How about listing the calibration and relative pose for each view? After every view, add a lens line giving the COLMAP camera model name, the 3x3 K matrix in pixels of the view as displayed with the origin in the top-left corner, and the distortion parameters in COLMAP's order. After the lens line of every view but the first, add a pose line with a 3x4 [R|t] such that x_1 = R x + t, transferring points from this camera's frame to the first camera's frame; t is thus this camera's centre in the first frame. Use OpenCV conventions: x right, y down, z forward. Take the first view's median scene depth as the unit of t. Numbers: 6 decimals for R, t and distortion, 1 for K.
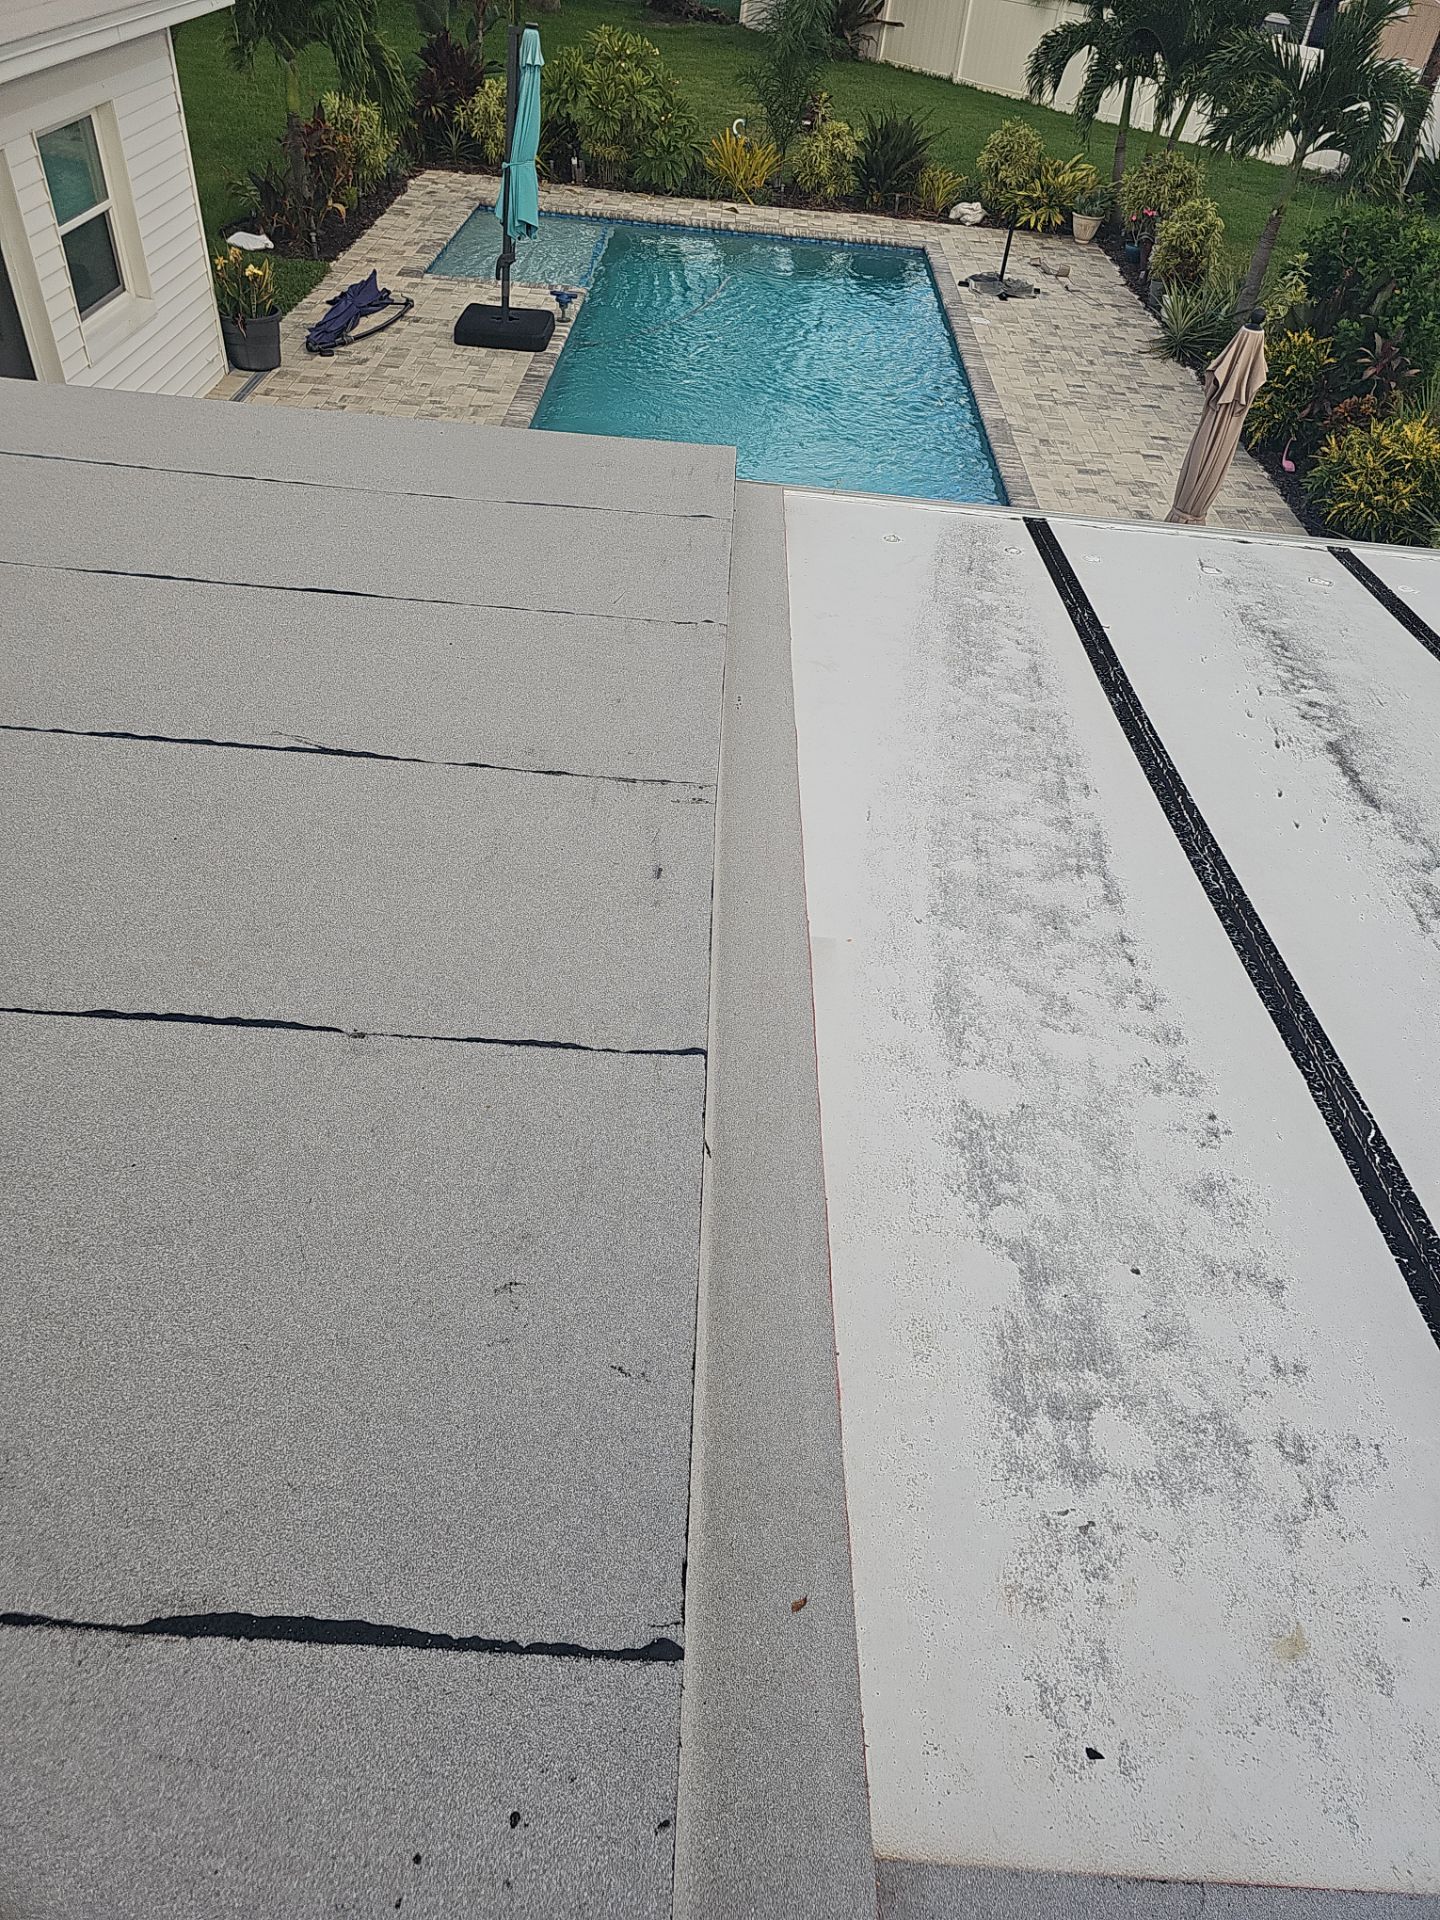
lens RADIAL K [[1275.2, 0, 724.9], [0, 1275.2, 963.4], [0, 0, 1]] dist [0.032568, -0.027037]
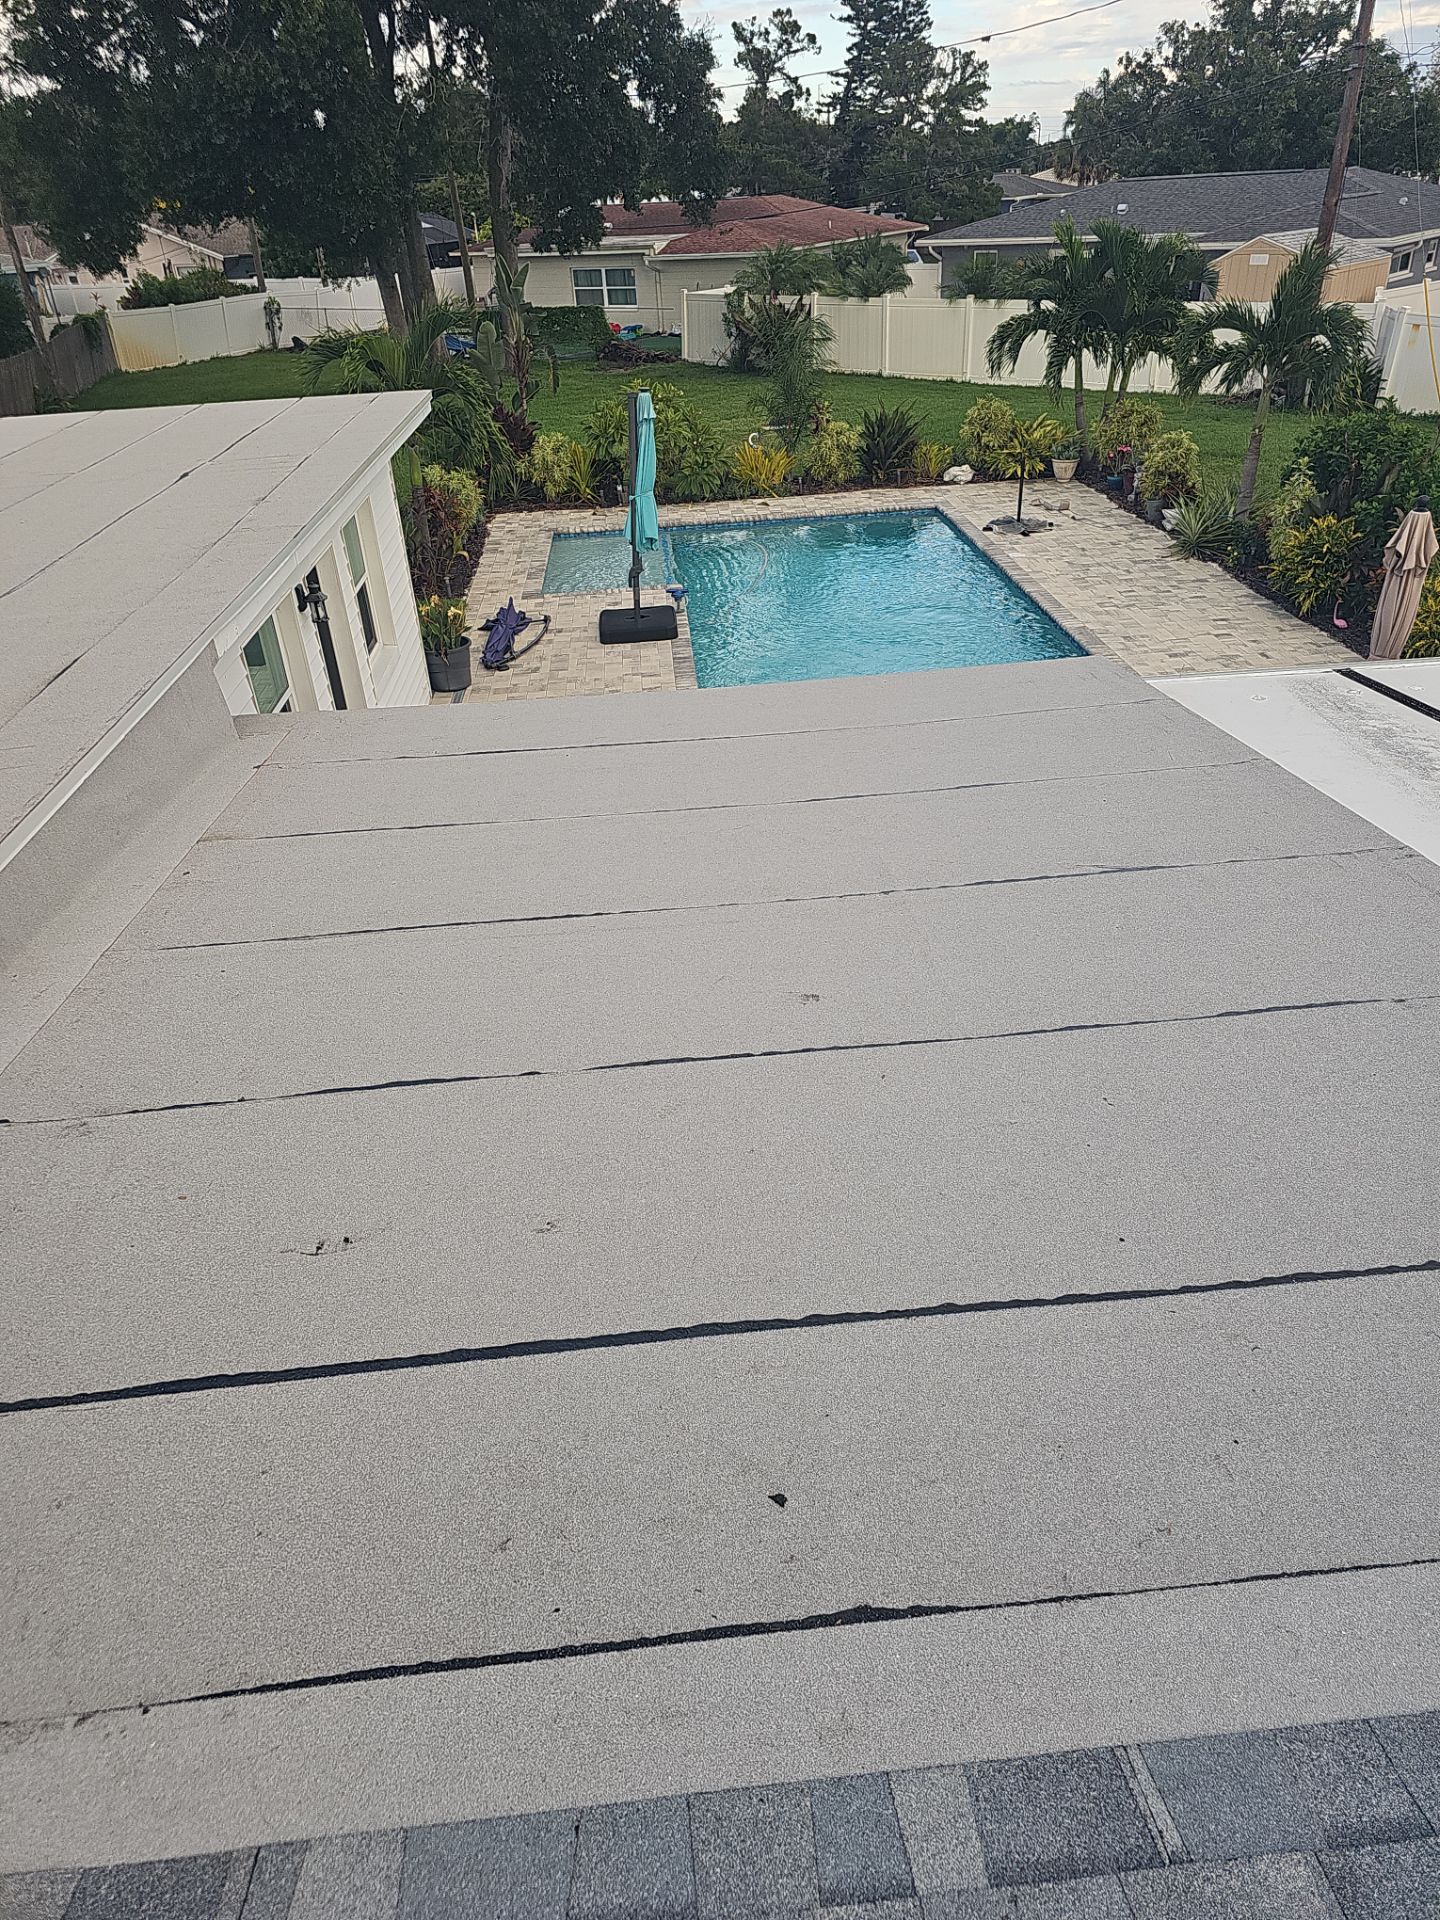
lens RADIAL K [[1275.2, 0, 724.9], [0, 1275.2, 963.4], [0, 0, 1]] dist [0.032568, -0.027037]
pose [[0.985769, -0.166256, 0.024865, -0.129581], [0.167994, 0.968898, -0.181698, 0.018528], [0.006117, 0.183289, 0.983040, -0.058887]]
